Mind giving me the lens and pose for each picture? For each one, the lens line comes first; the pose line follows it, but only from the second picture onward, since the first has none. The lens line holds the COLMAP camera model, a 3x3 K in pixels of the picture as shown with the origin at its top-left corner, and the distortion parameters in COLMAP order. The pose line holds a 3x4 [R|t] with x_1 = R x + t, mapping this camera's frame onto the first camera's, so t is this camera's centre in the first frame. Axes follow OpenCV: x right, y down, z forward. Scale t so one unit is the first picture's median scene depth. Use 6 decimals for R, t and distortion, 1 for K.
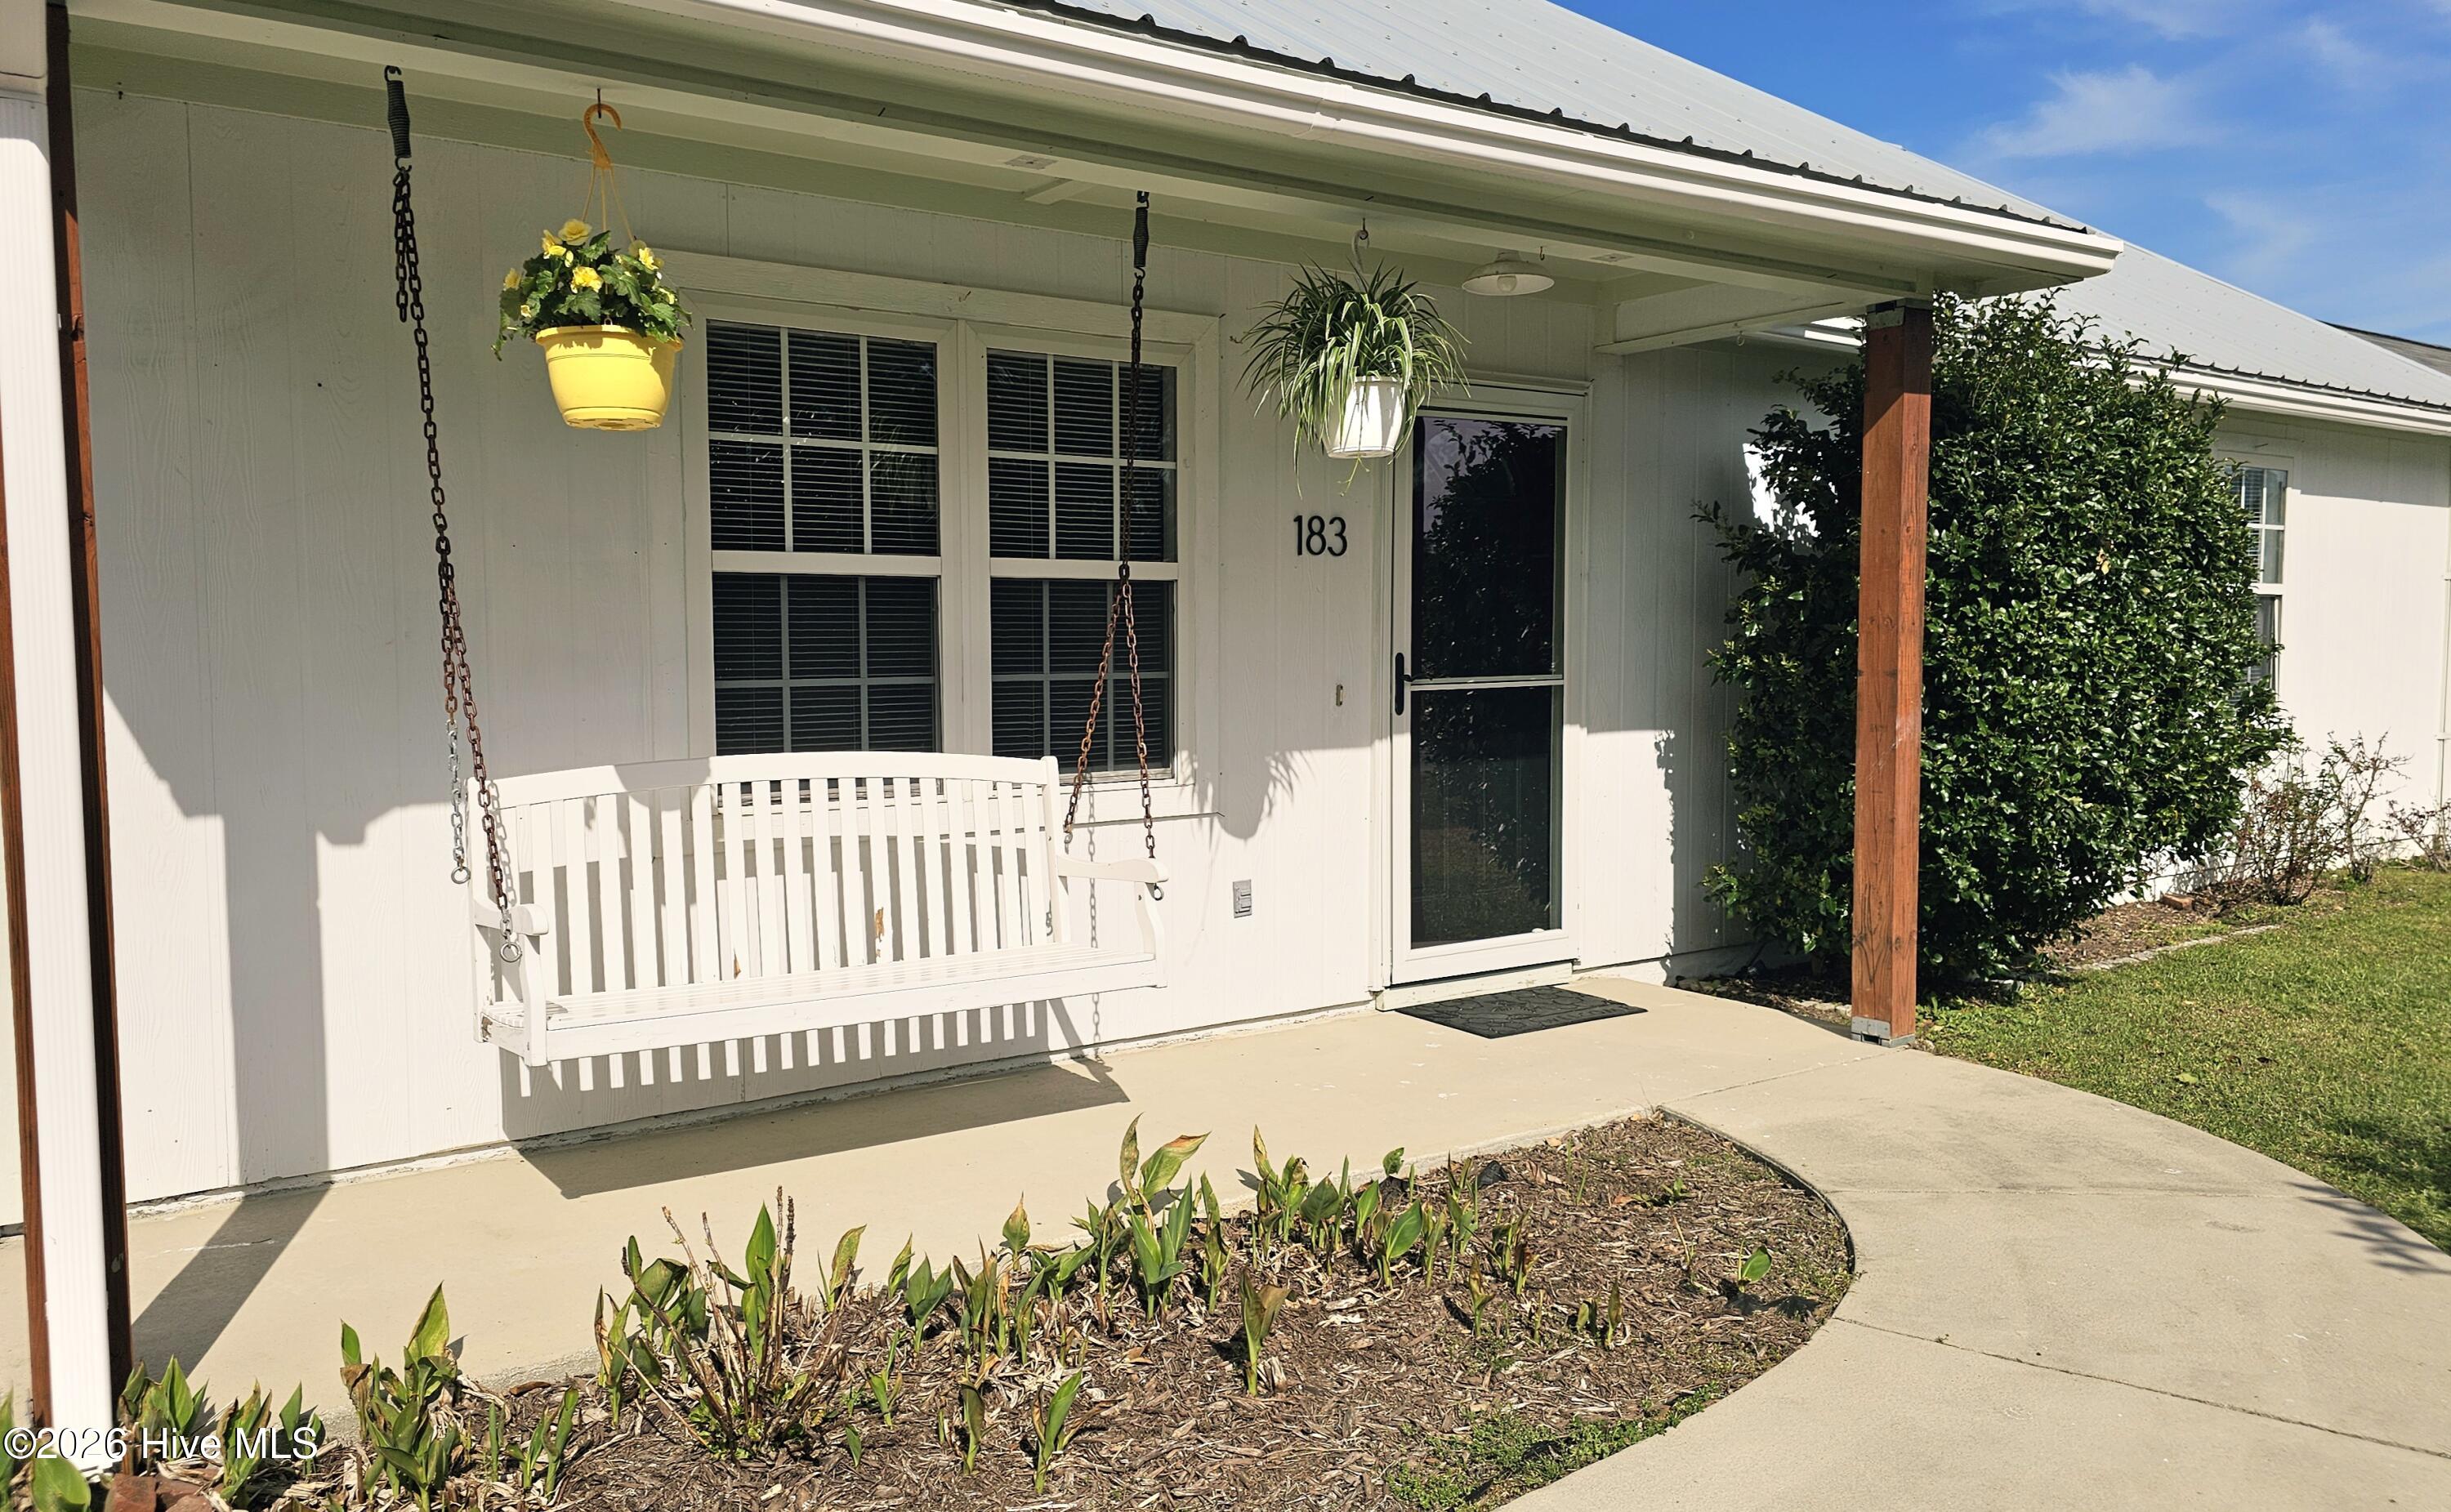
lens RADIAL K [[1933.4, 0, 1217.6], [0, 1933.4, 761.6], [0, 0, 1]] dist [0.001769, 0.000828]
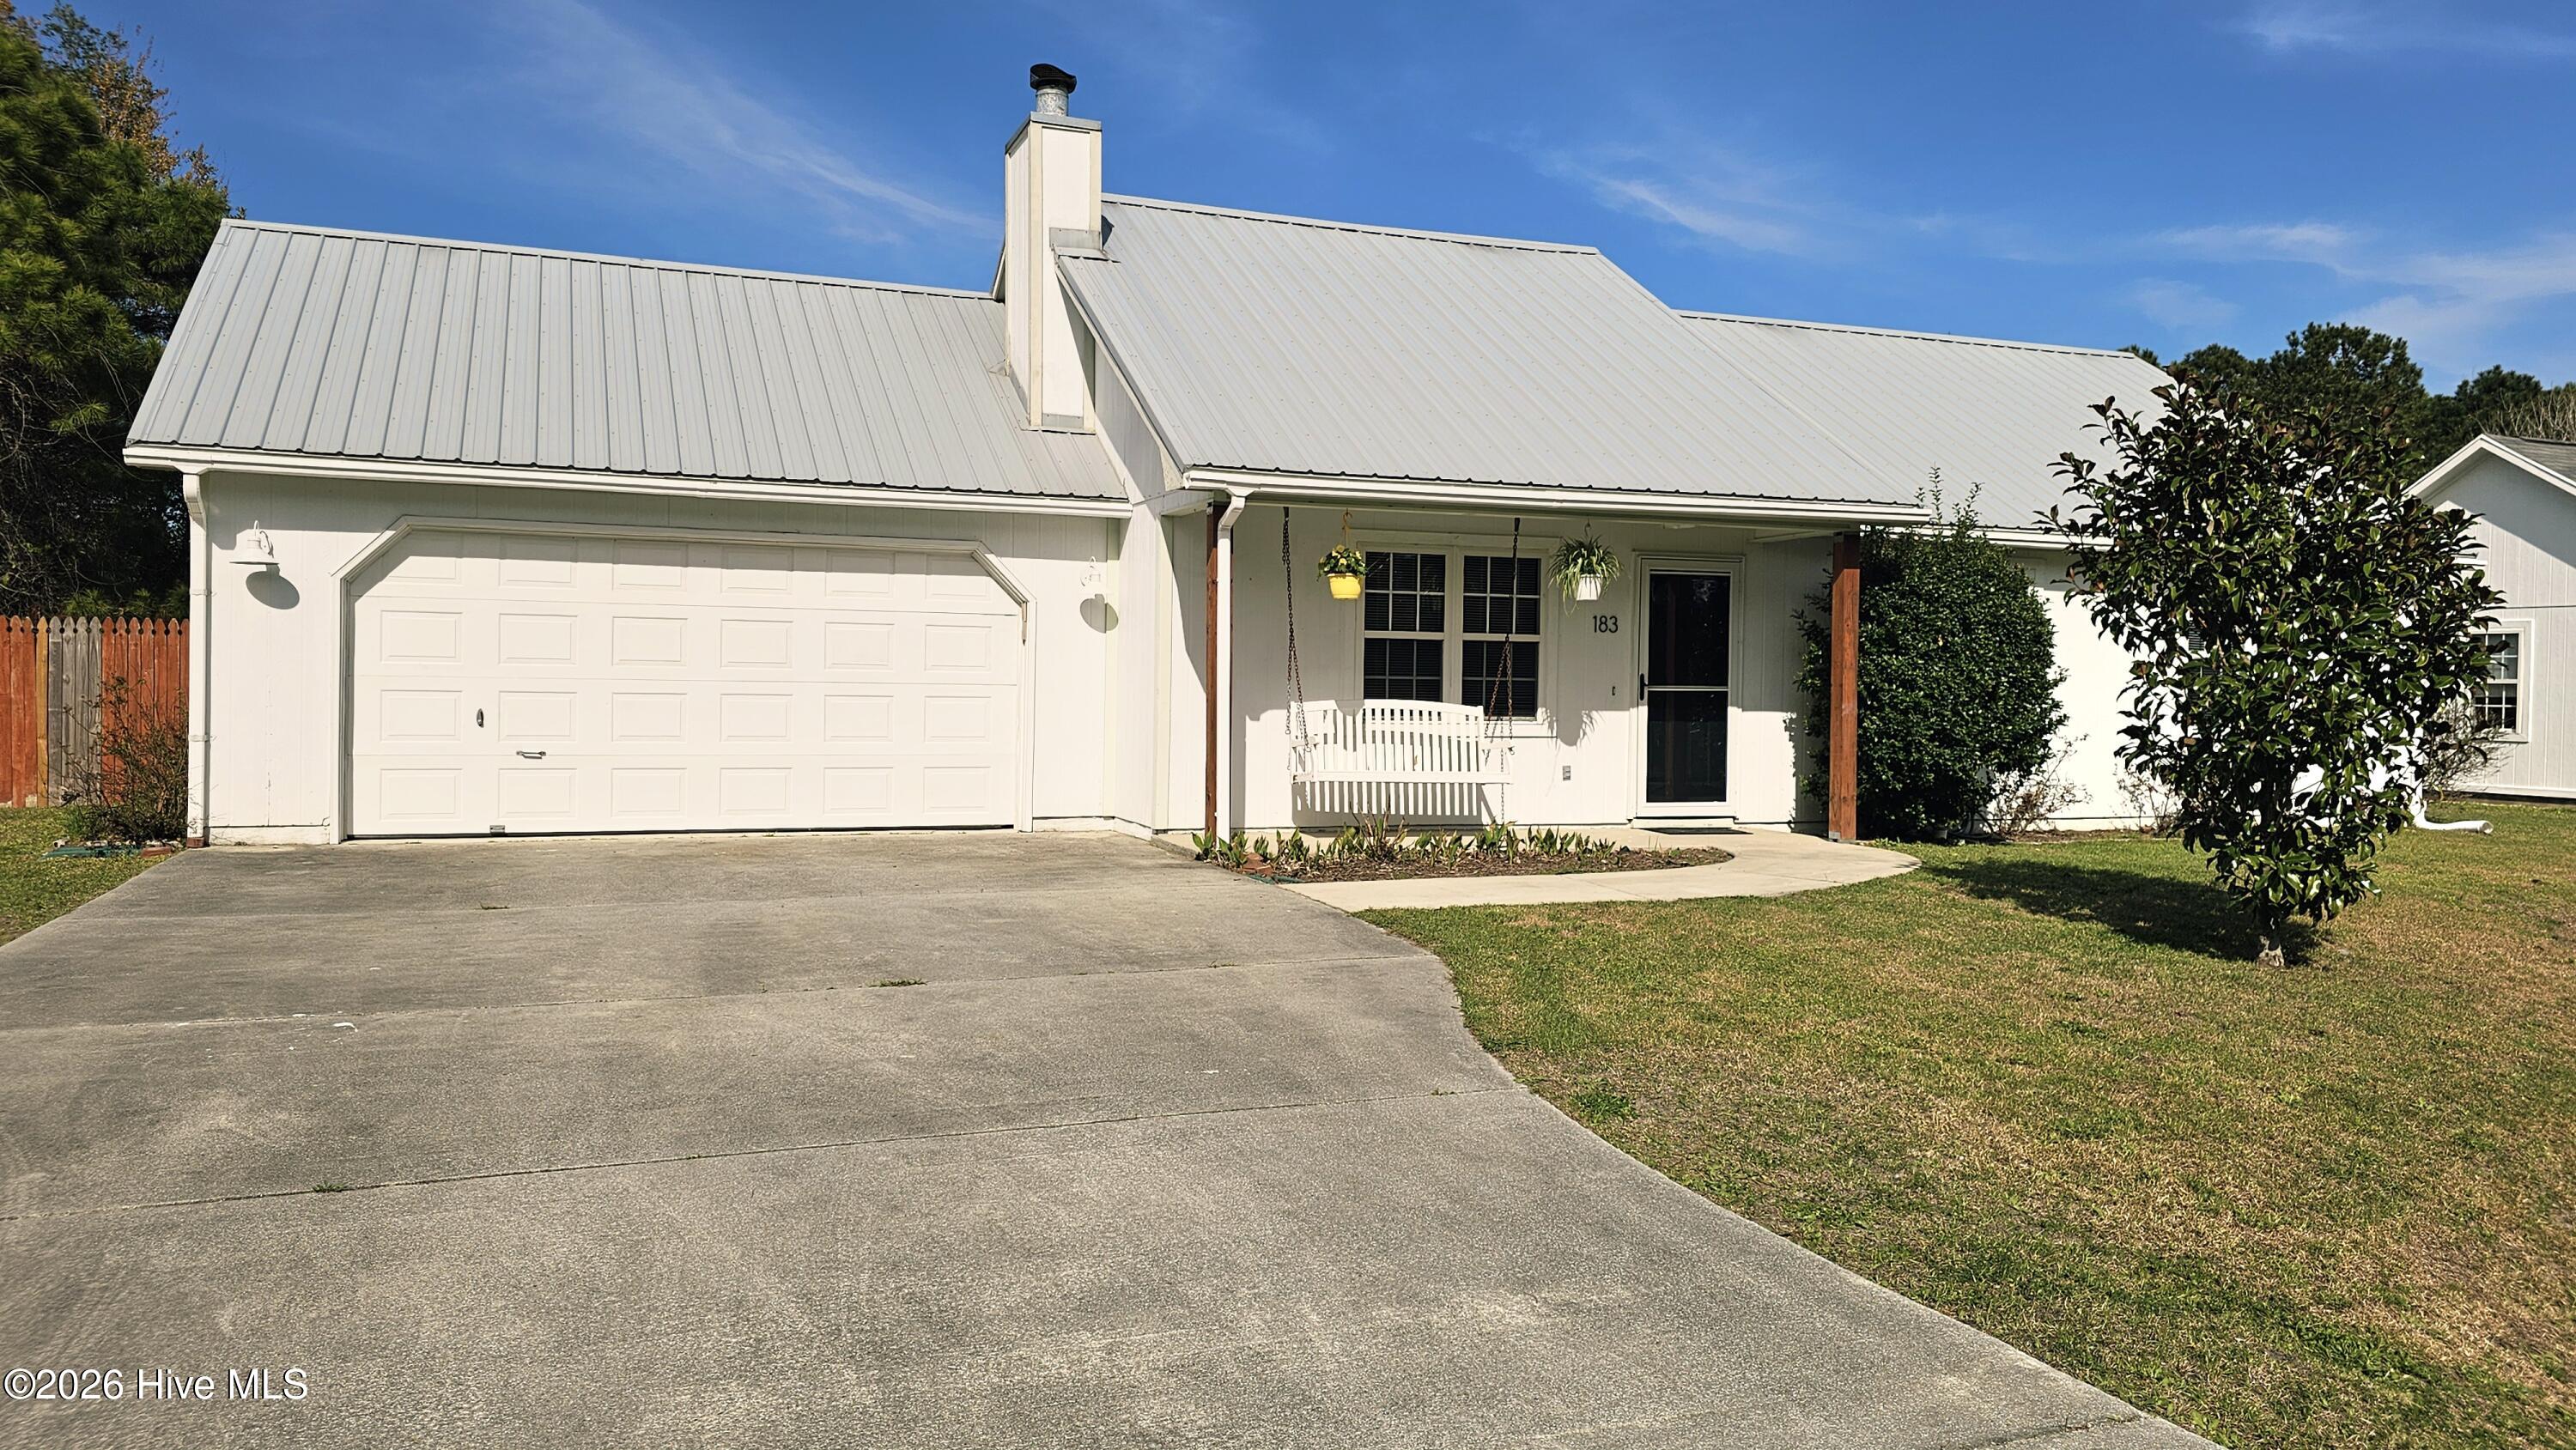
lens RADIAL K [[1783.2, 0, 1284.7], [0, 1783.2, 717.6], [0, 0, 1]] dist [0.002892, -0.000017]
pose [[0.965465, 0.025808, -0.259253, 0.289854], [-0.036948, 0.998587, -0.038189, 0.116277], [0.257901, 0.046449, 0.965054, -1.453827]]
